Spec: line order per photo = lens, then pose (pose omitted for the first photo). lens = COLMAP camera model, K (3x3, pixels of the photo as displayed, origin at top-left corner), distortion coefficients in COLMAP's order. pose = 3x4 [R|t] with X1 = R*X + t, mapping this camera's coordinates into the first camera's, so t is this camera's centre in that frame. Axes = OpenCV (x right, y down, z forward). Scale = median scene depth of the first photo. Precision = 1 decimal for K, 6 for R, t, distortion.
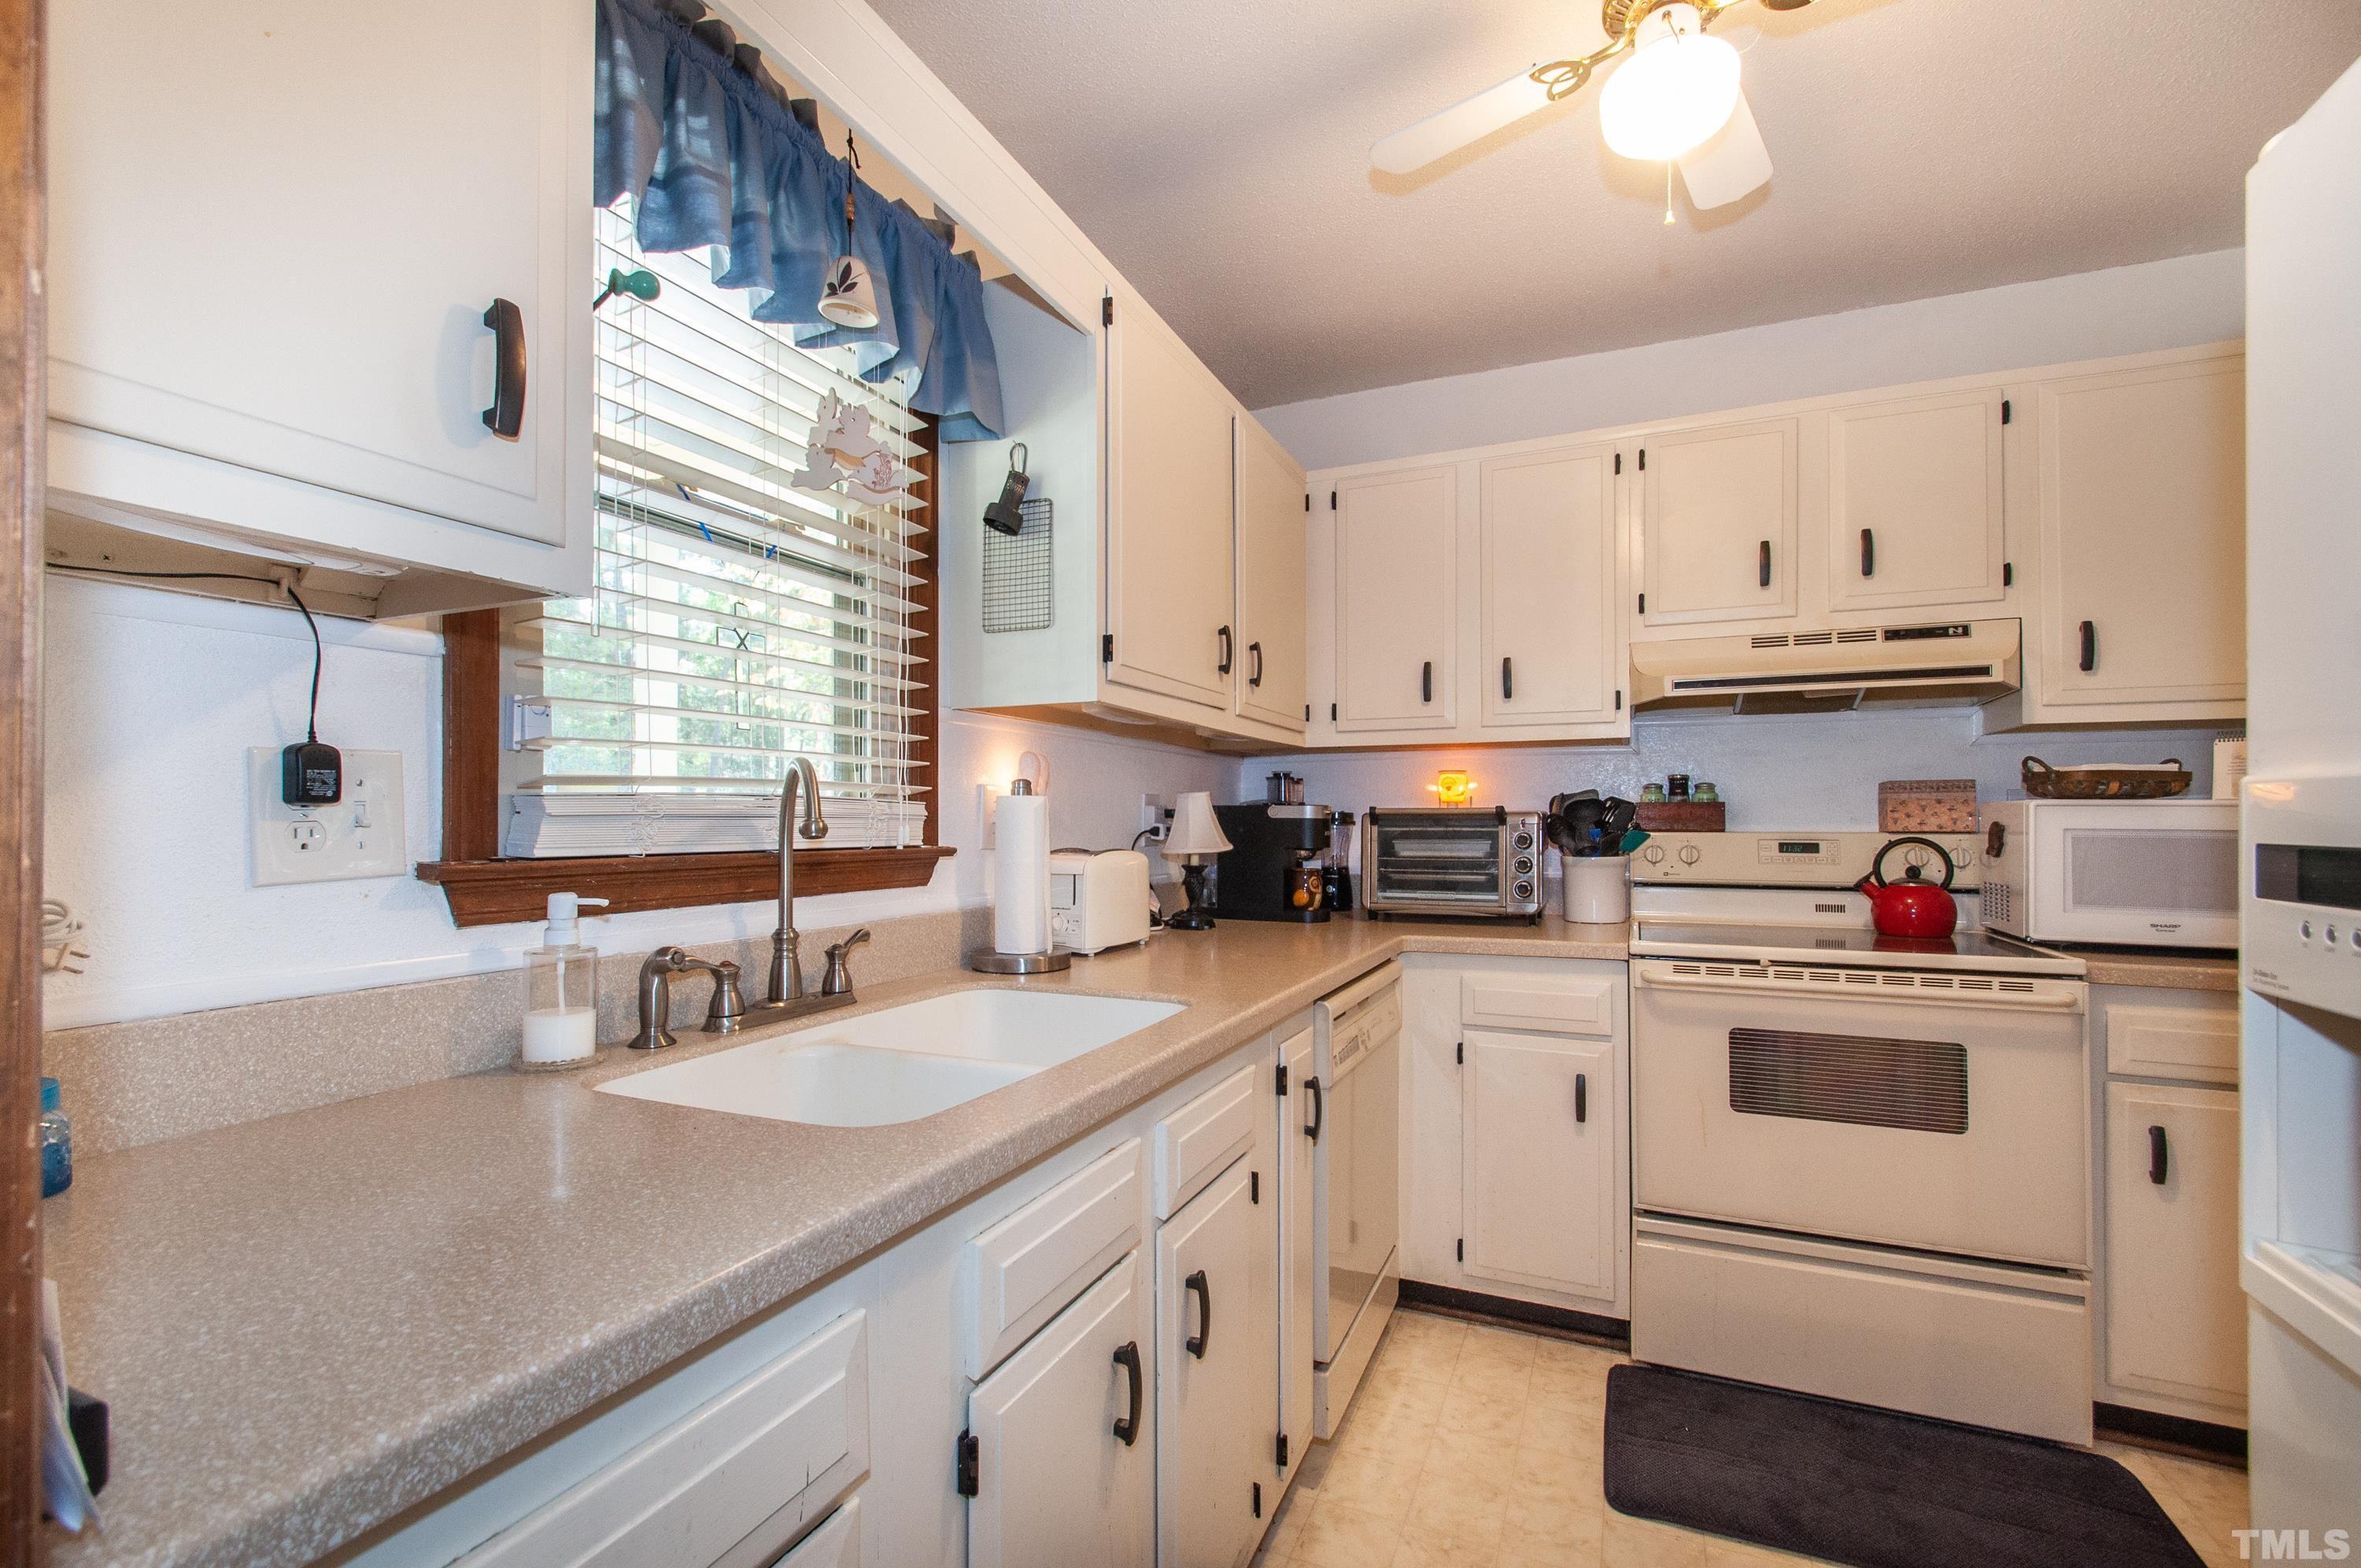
lens RADIAL K [[1056.7, 0, 1181.3], [0, 1056.7, 816.2], [0, 0, 1]] dist [0.000413, -0.000287]
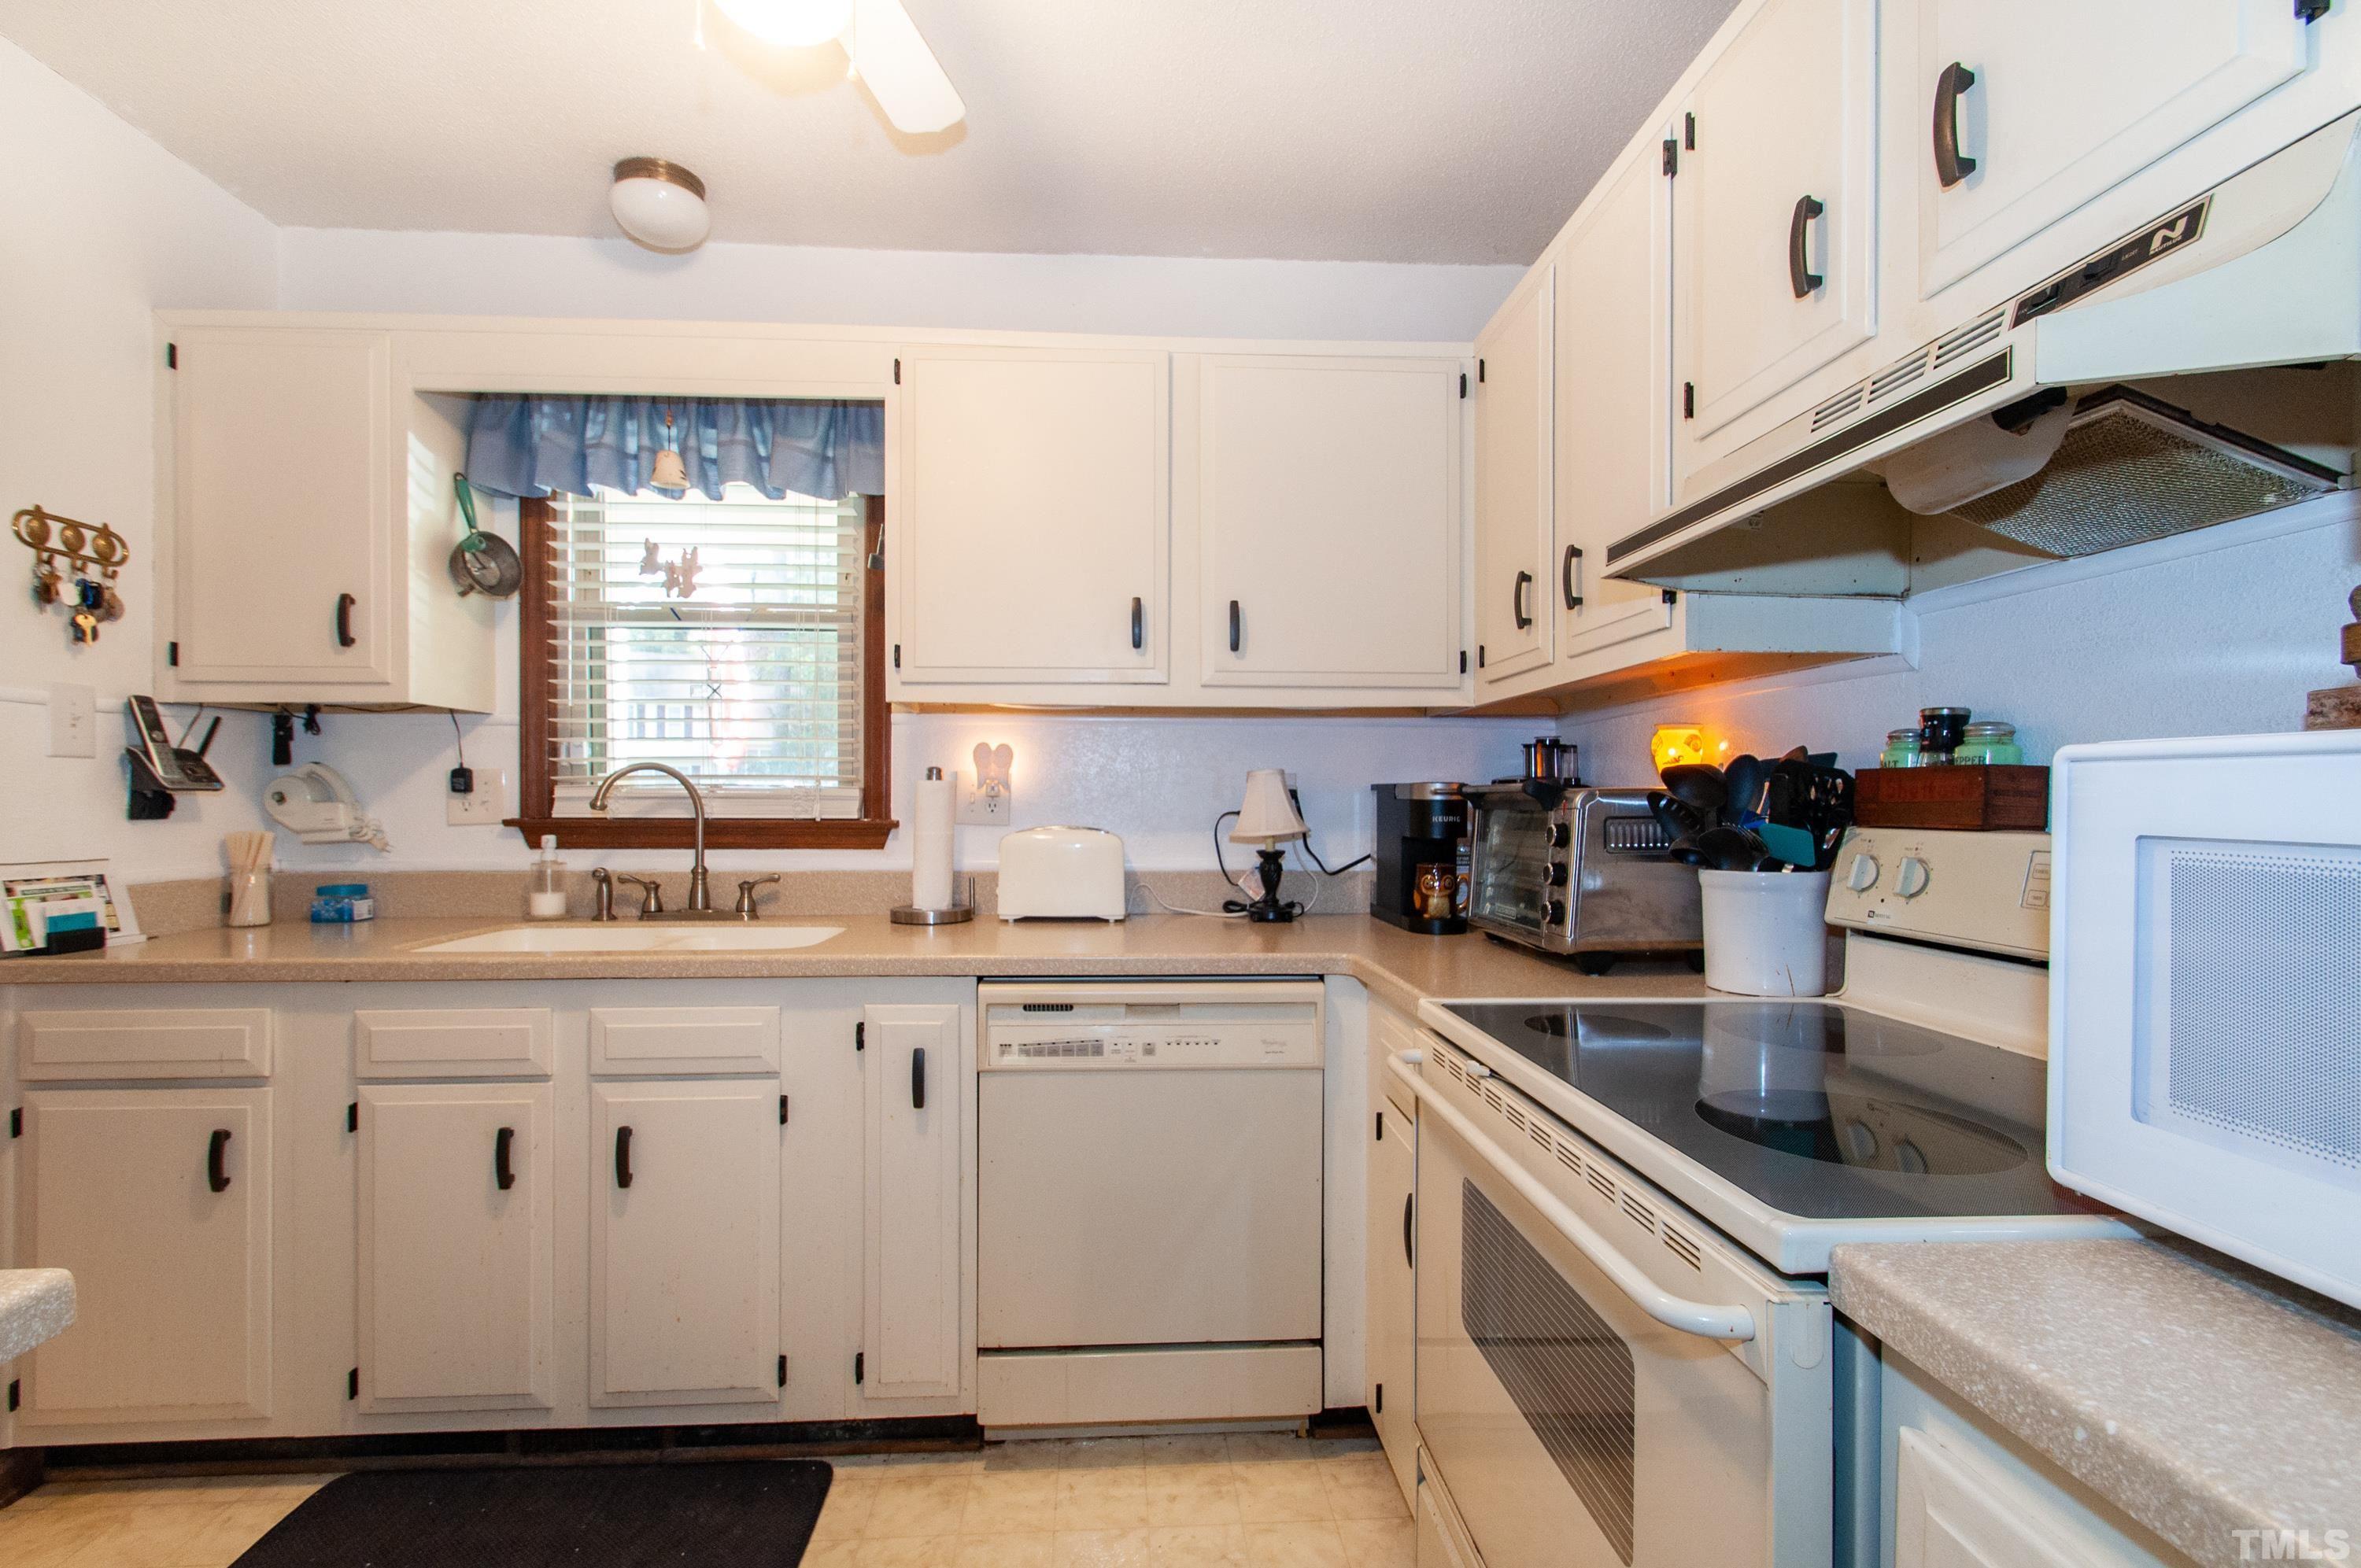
lens RADIAL K [[1056.7, 0, 1181.3], [0, 1056.7, 816.2], [0, 0, 1]] dist [0.000413, -0.000287]
pose [[0.458530, 0.013800, -0.888572, 1.375933], [-0.001434, 0.999890, 0.014788, 0.002356], [0.888678, -0.005506, 0.458499, 0.890828]]
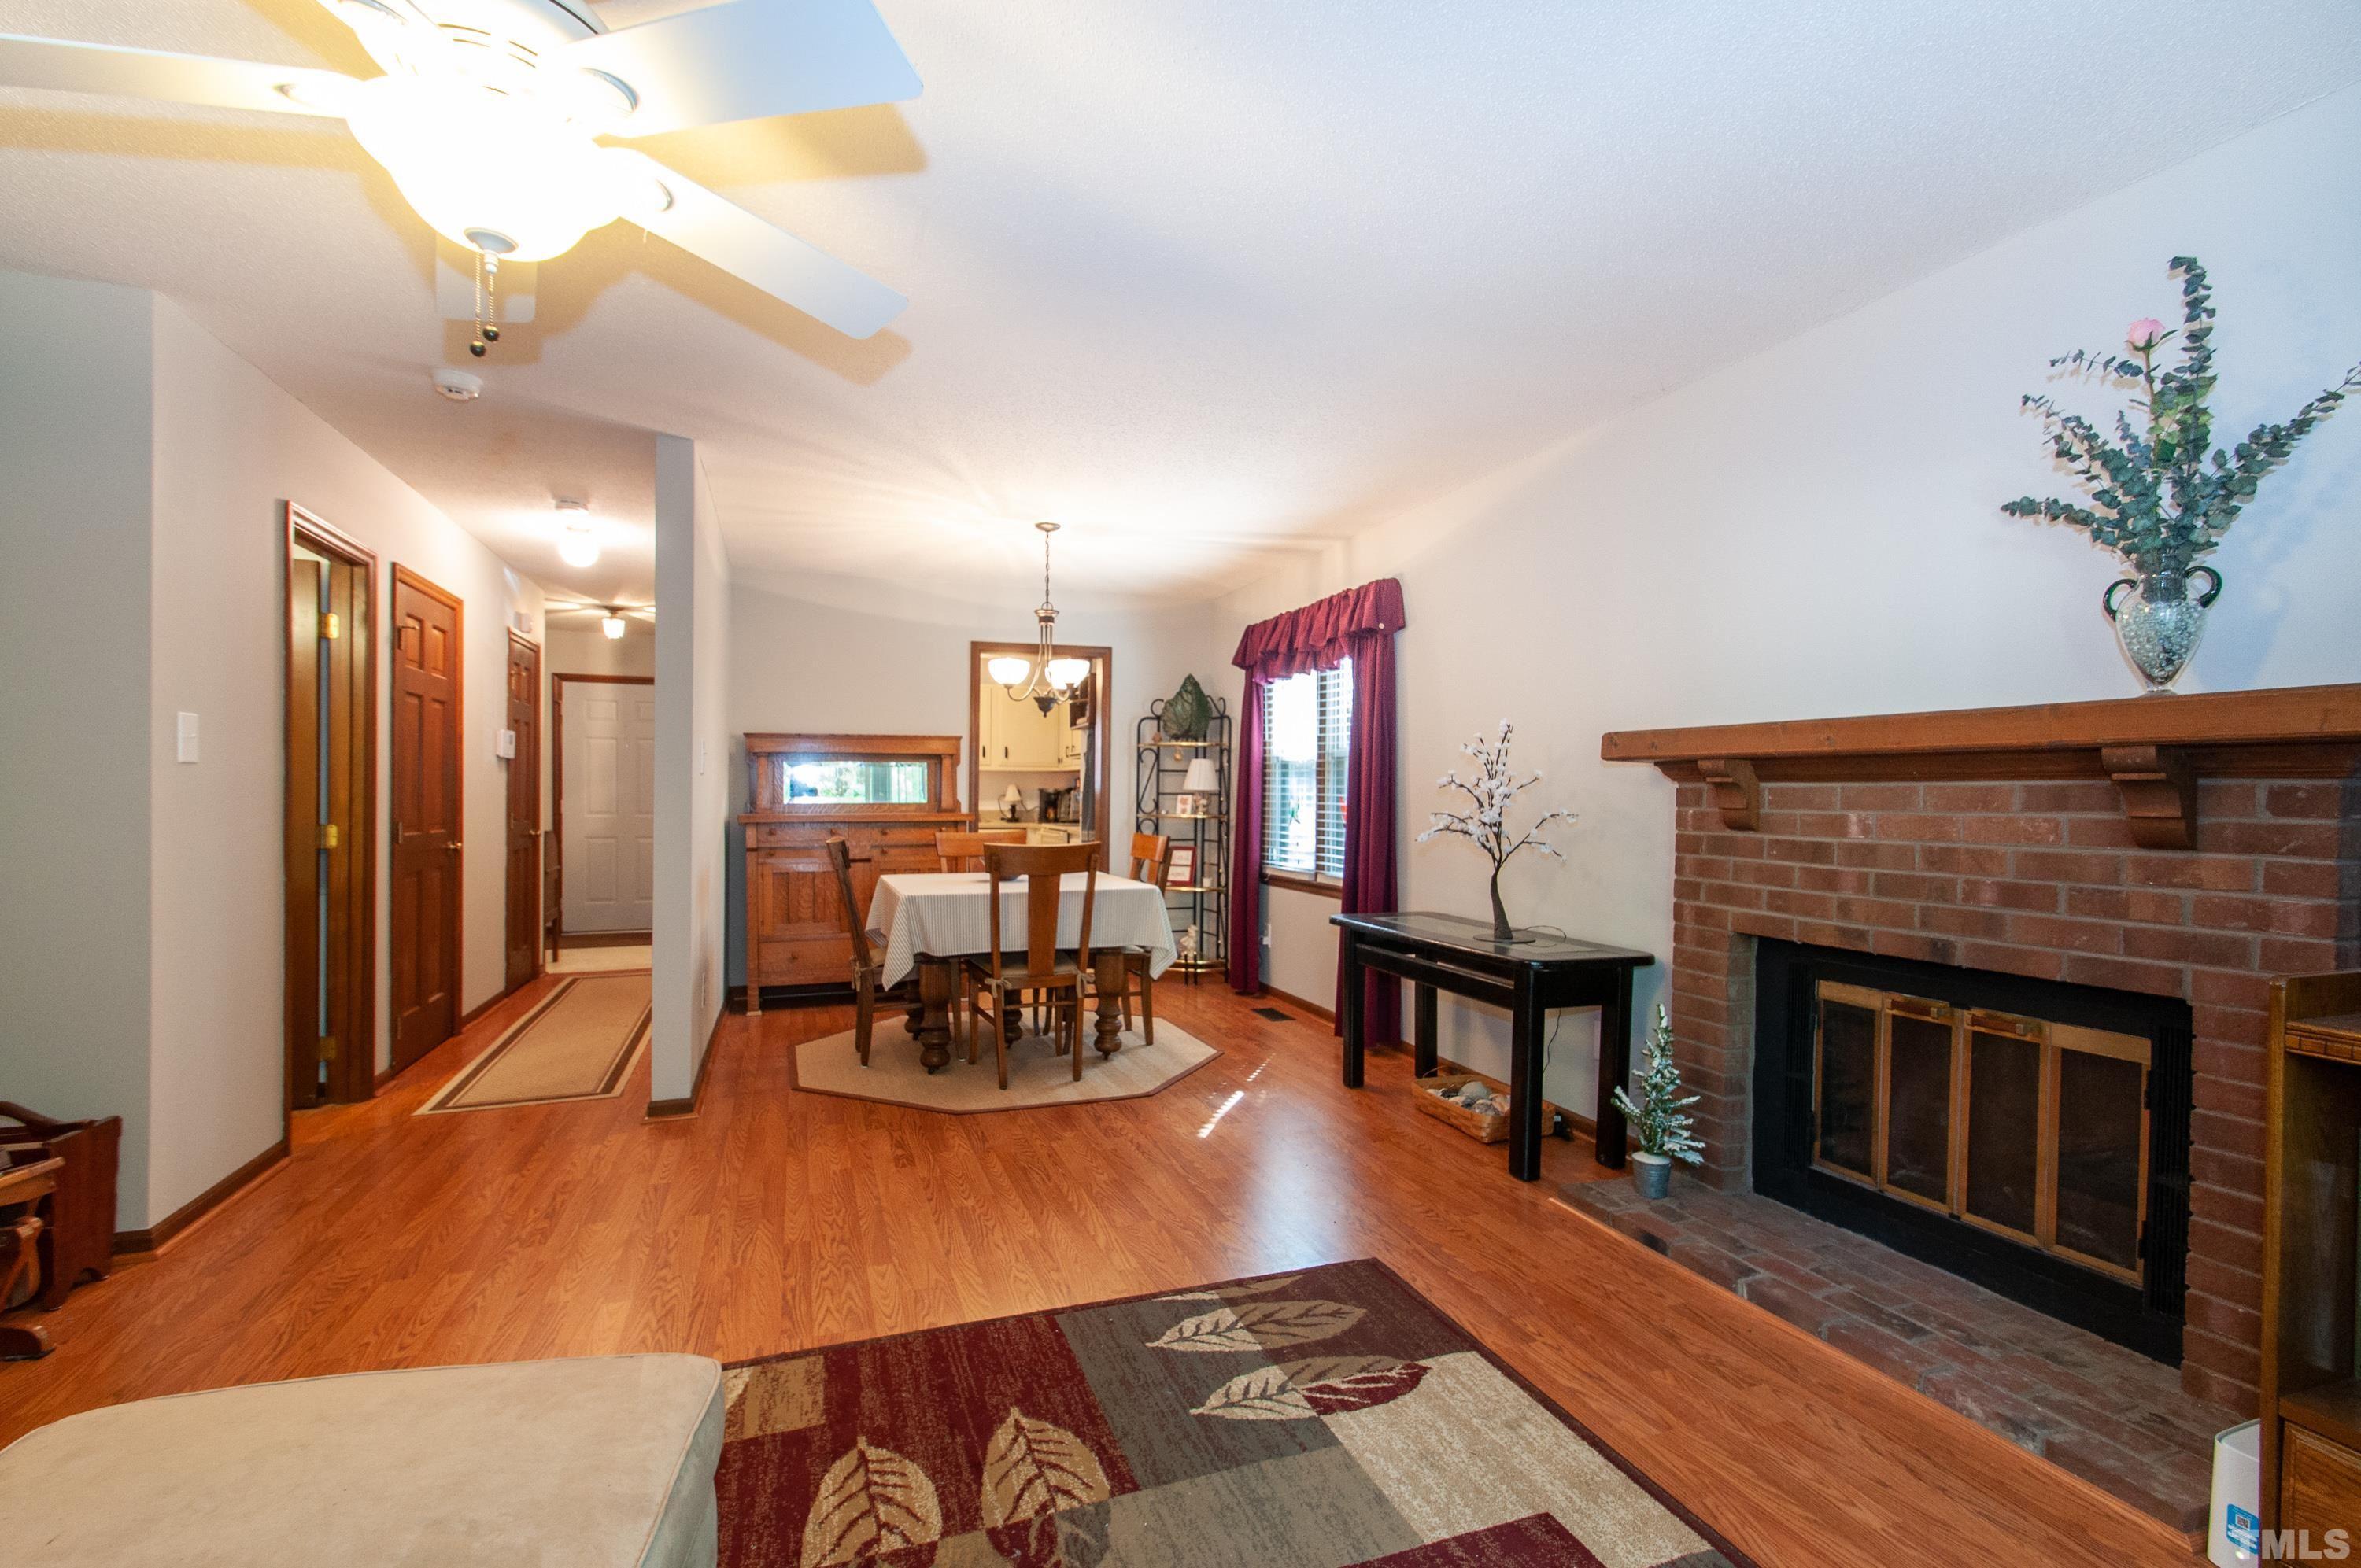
lens RADIAL K [[1041.6, 0, 1159.8], [0, 1041.6, 791.2], [0, 0, 1]] dist [0.000988, -0.000131]
pose [[0.678068, 0.006014, -0.734975, 5.258886], [-0.008076, 0.999967, 0.000732, -0.013863], [0.734955, 0.005439, 0.678094, -1.886378]]
